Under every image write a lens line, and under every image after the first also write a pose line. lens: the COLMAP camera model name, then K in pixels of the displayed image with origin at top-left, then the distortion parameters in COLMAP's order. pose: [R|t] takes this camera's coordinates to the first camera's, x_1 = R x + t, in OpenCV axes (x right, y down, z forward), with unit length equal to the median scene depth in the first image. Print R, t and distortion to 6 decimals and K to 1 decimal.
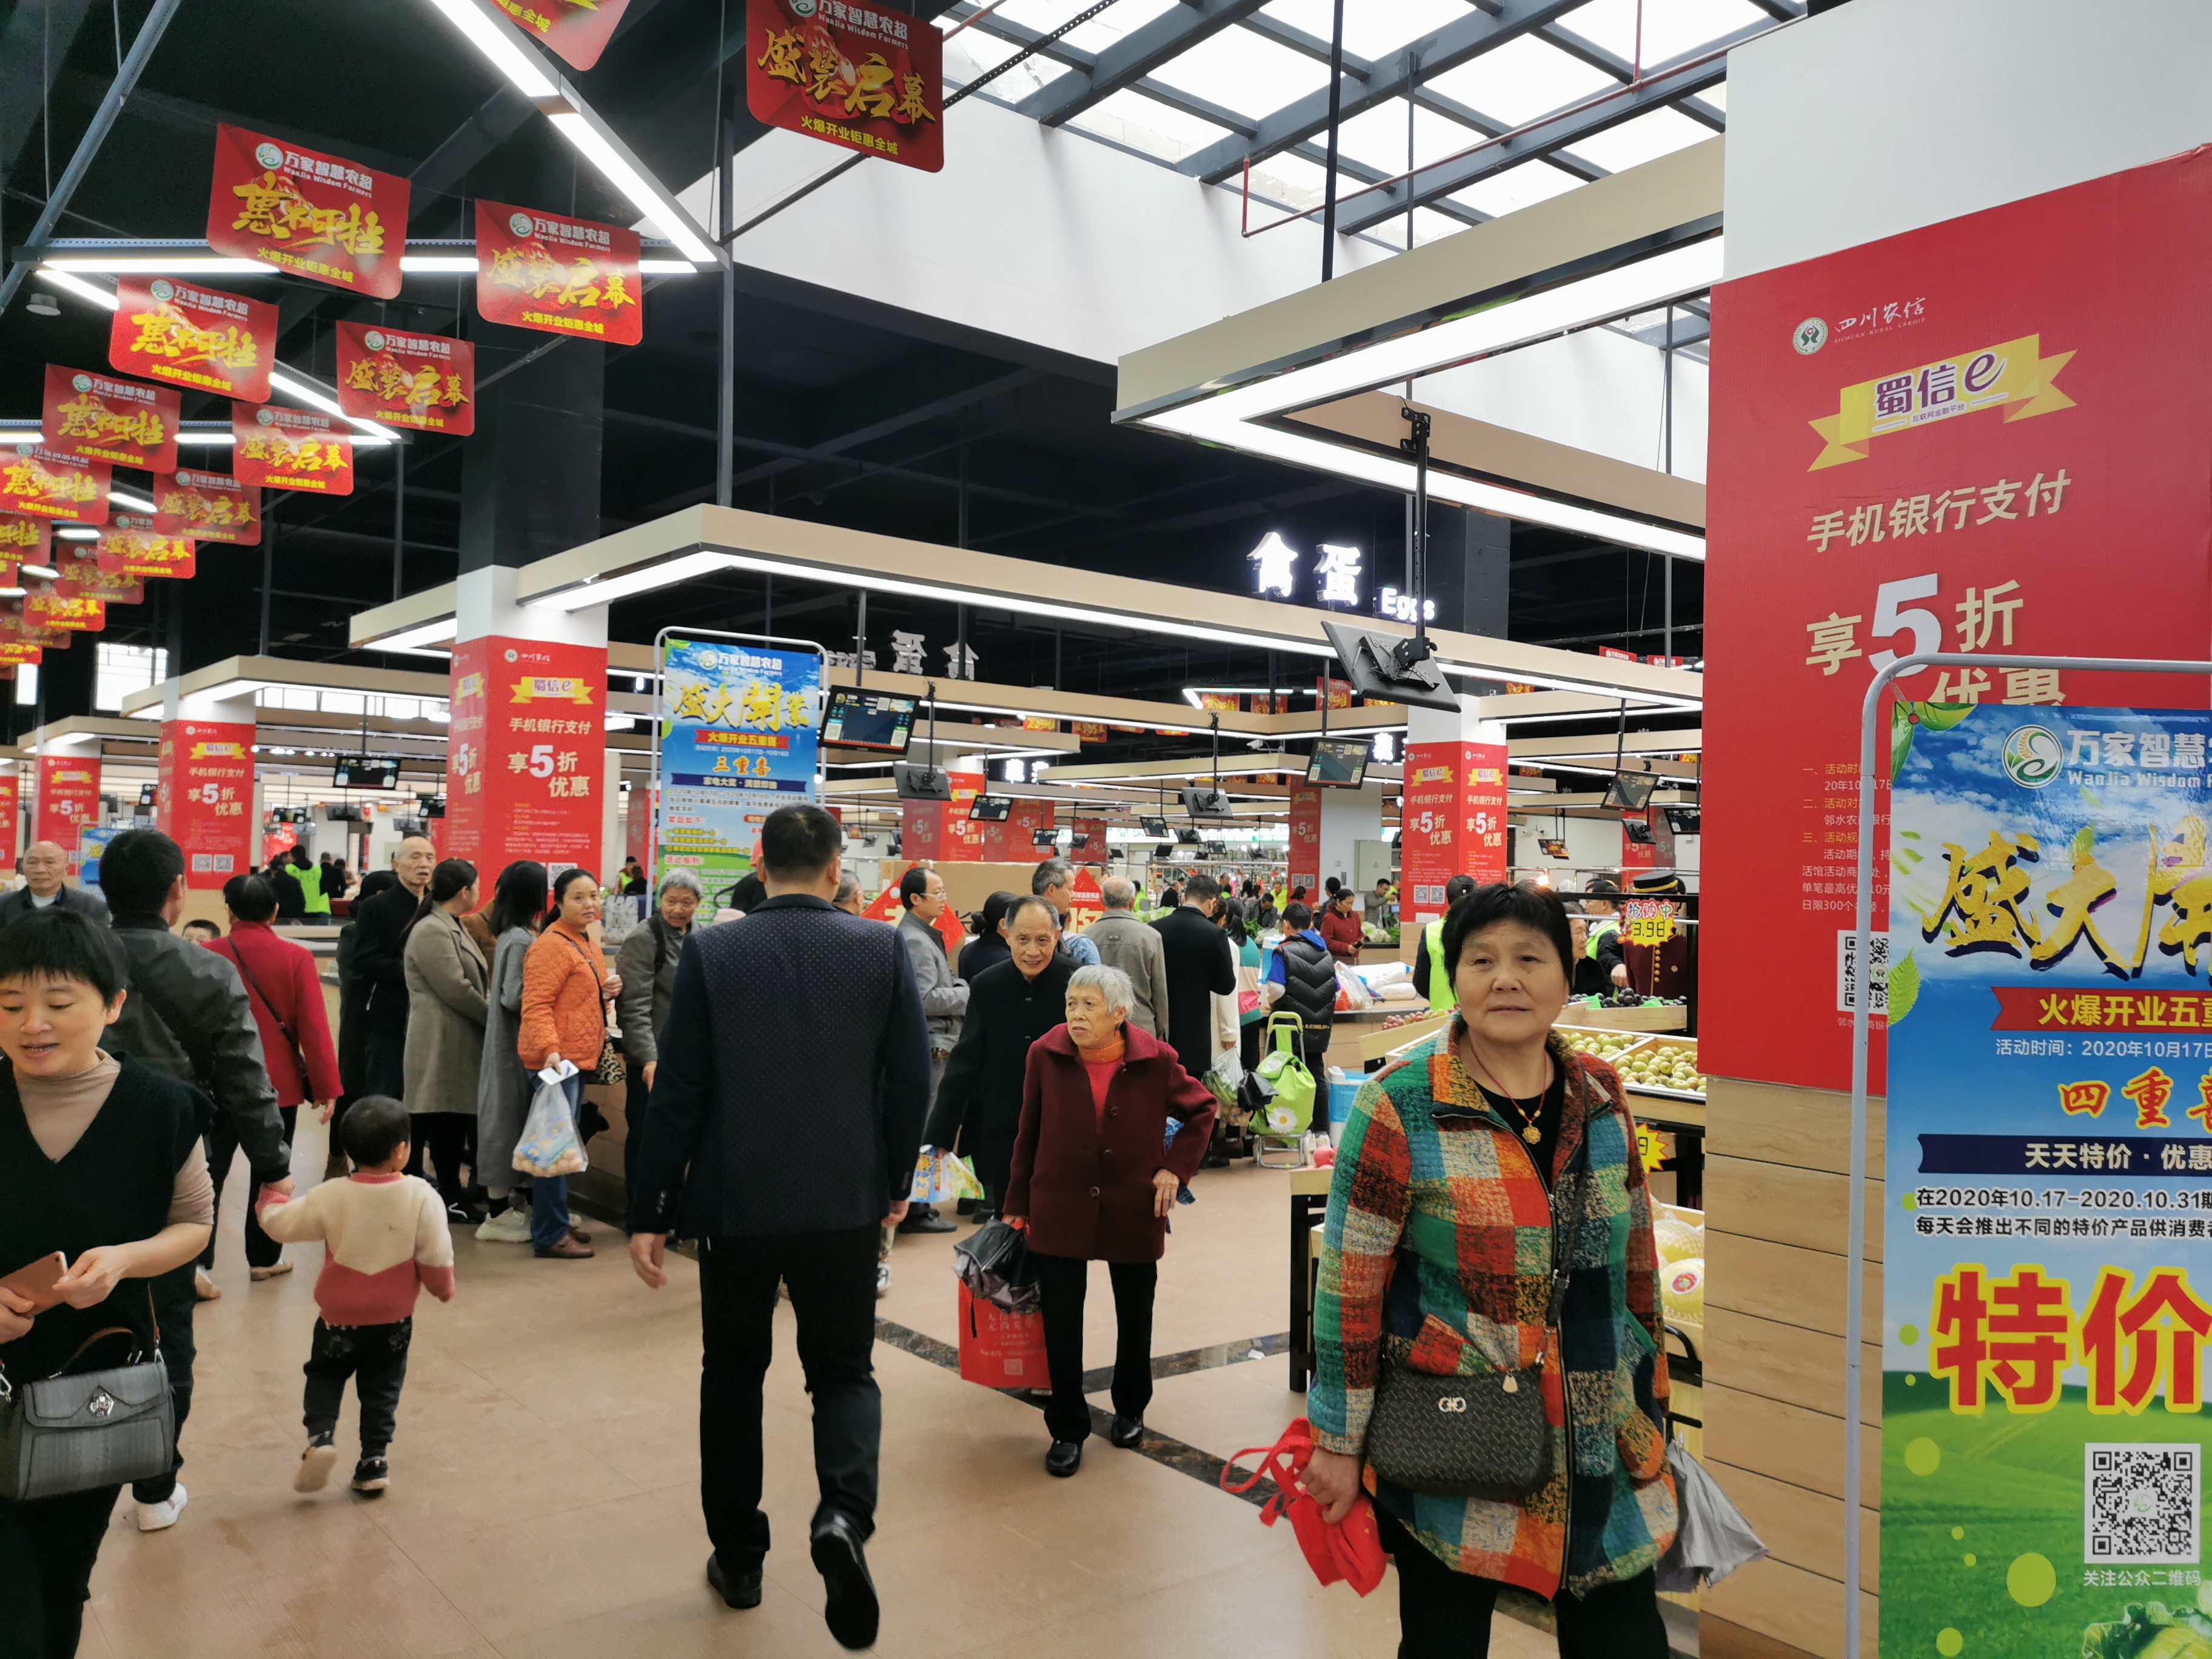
lens RADIAL K [[1682.5, 0, 1106.0], [0, 1682.5, 829.5], [0, 0, 1]] dist [0.055303, -0.040150]
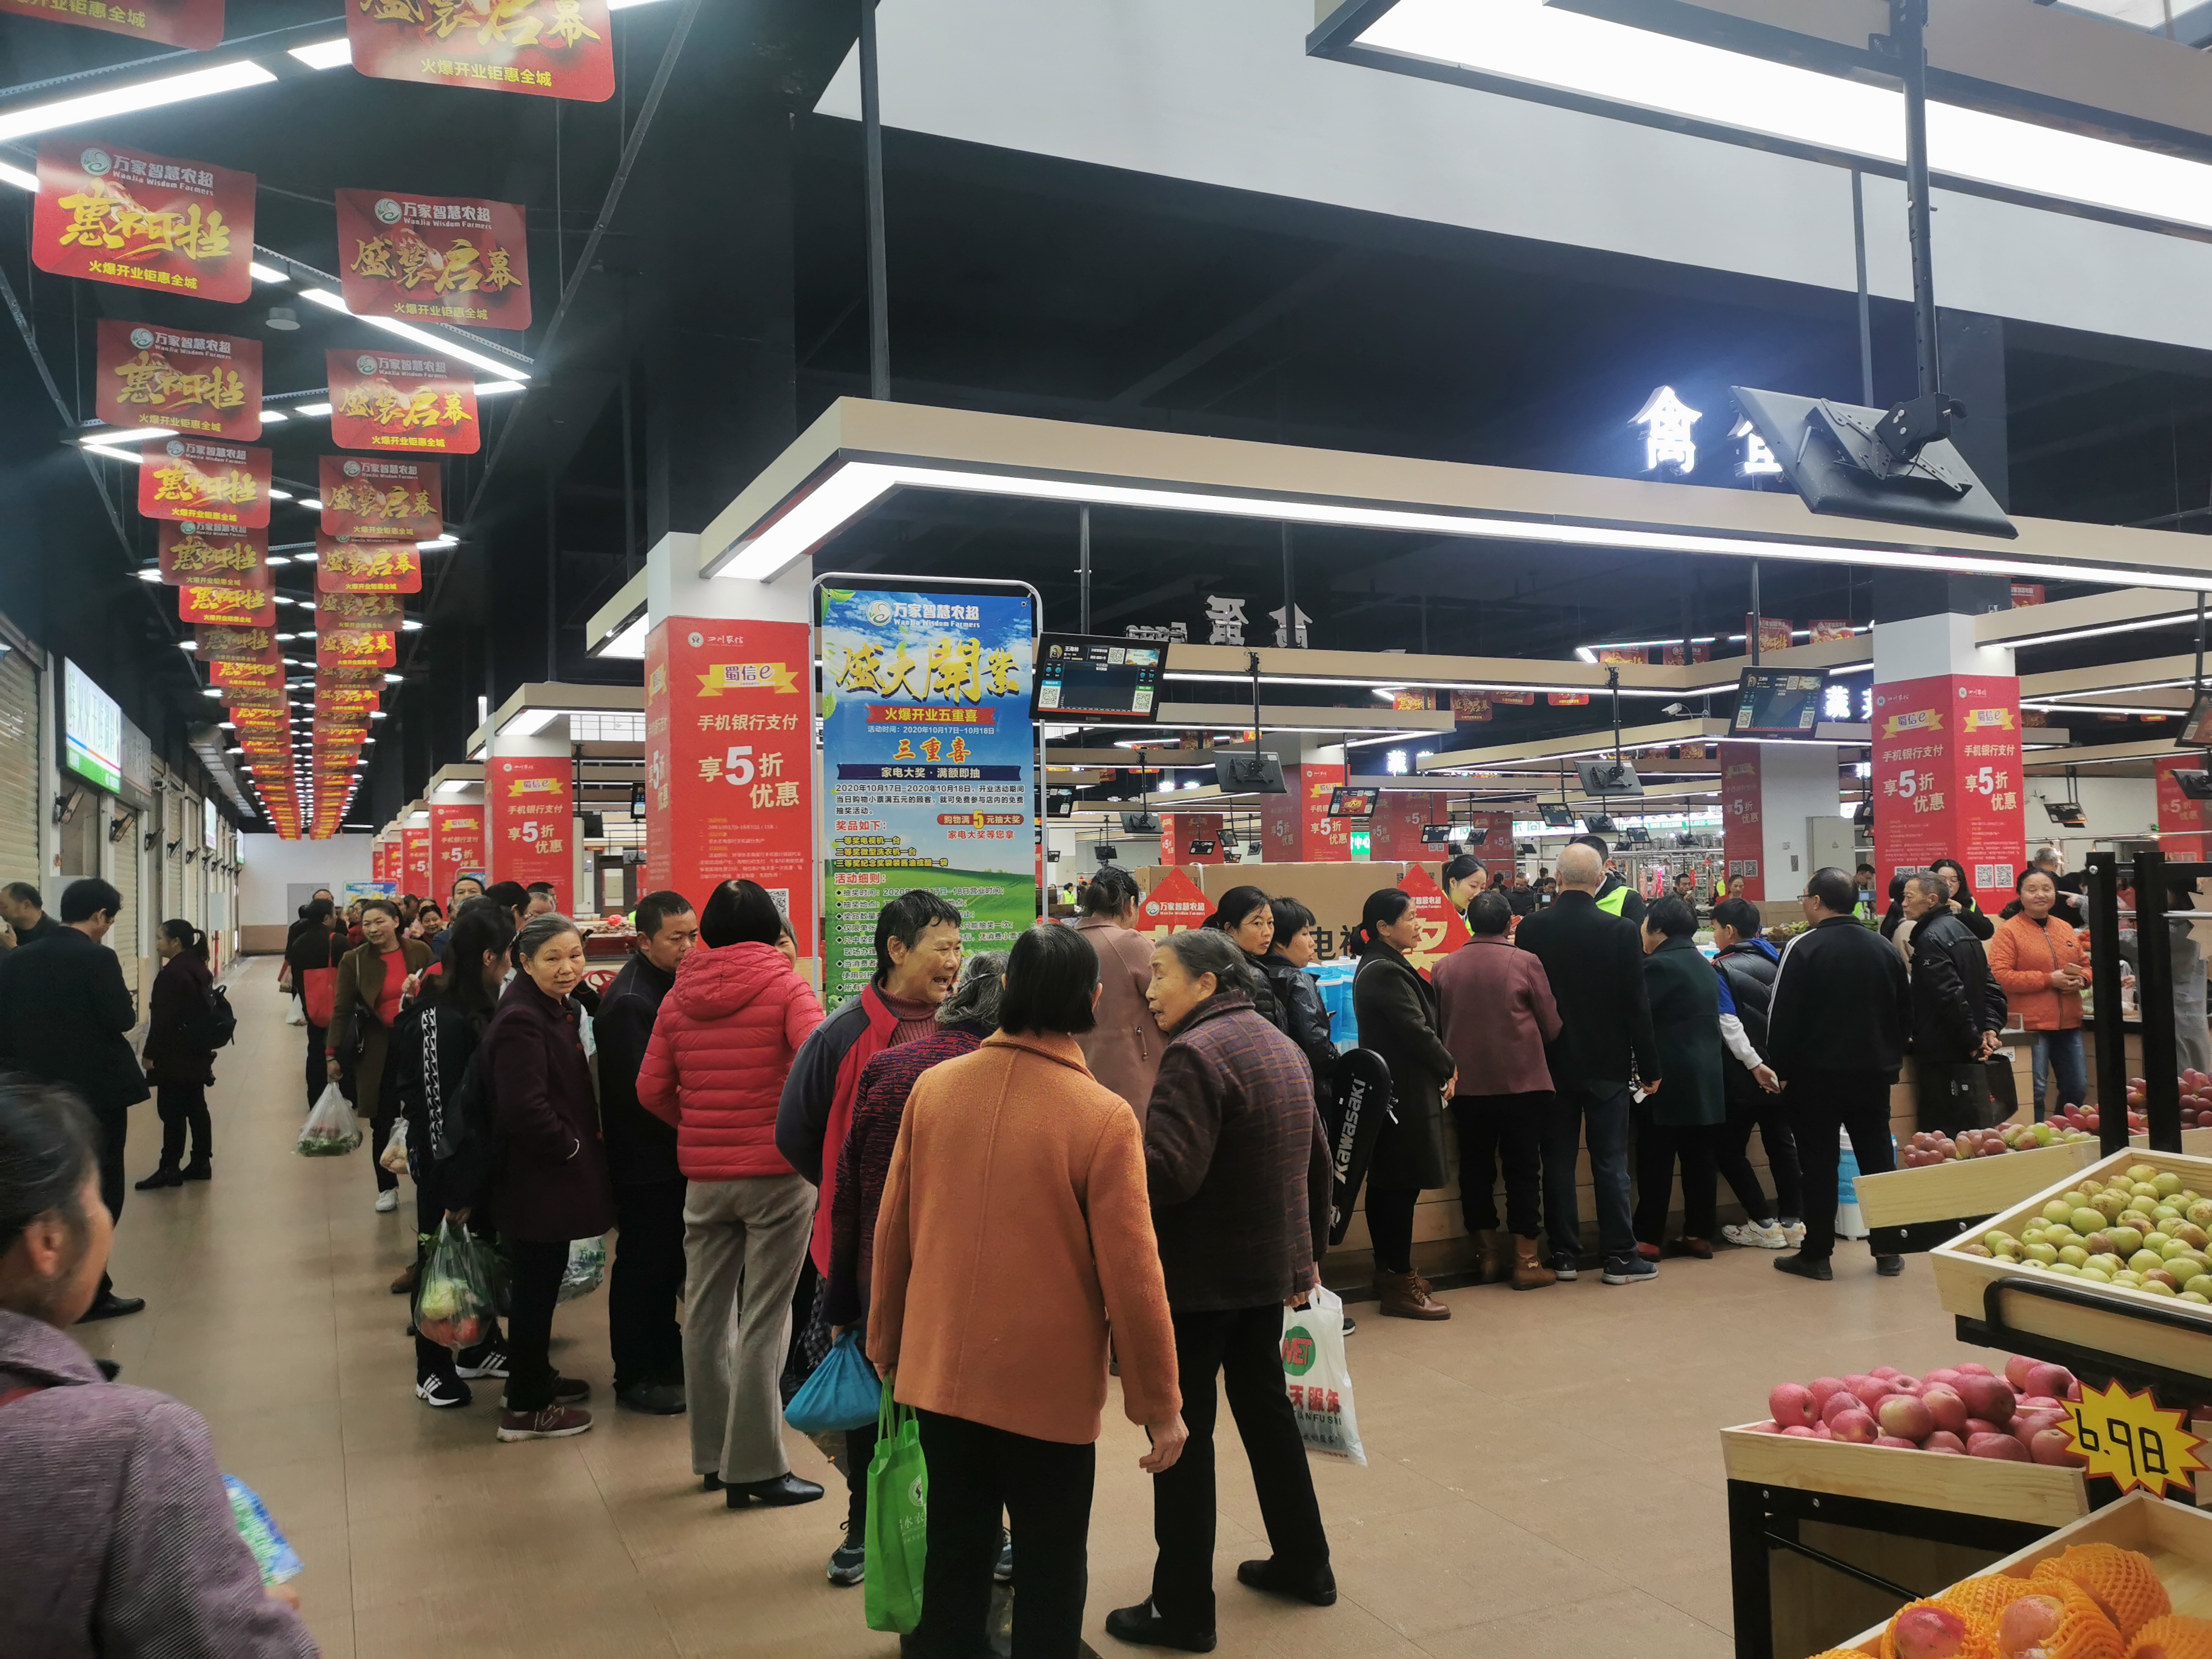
lens RADIAL K [[1682.5, 0, 1106.0], [0, 1682.5, 829.5], [0, 0, 1]] dist [0.055303, -0.040150]
pose [[0.969033, -0.053830, -0.240991, 0.033462], [0.052789, 0.998548, -0.010778, 0.008517], [0.241221, -0.002277, 0.970467, 0.245006]]
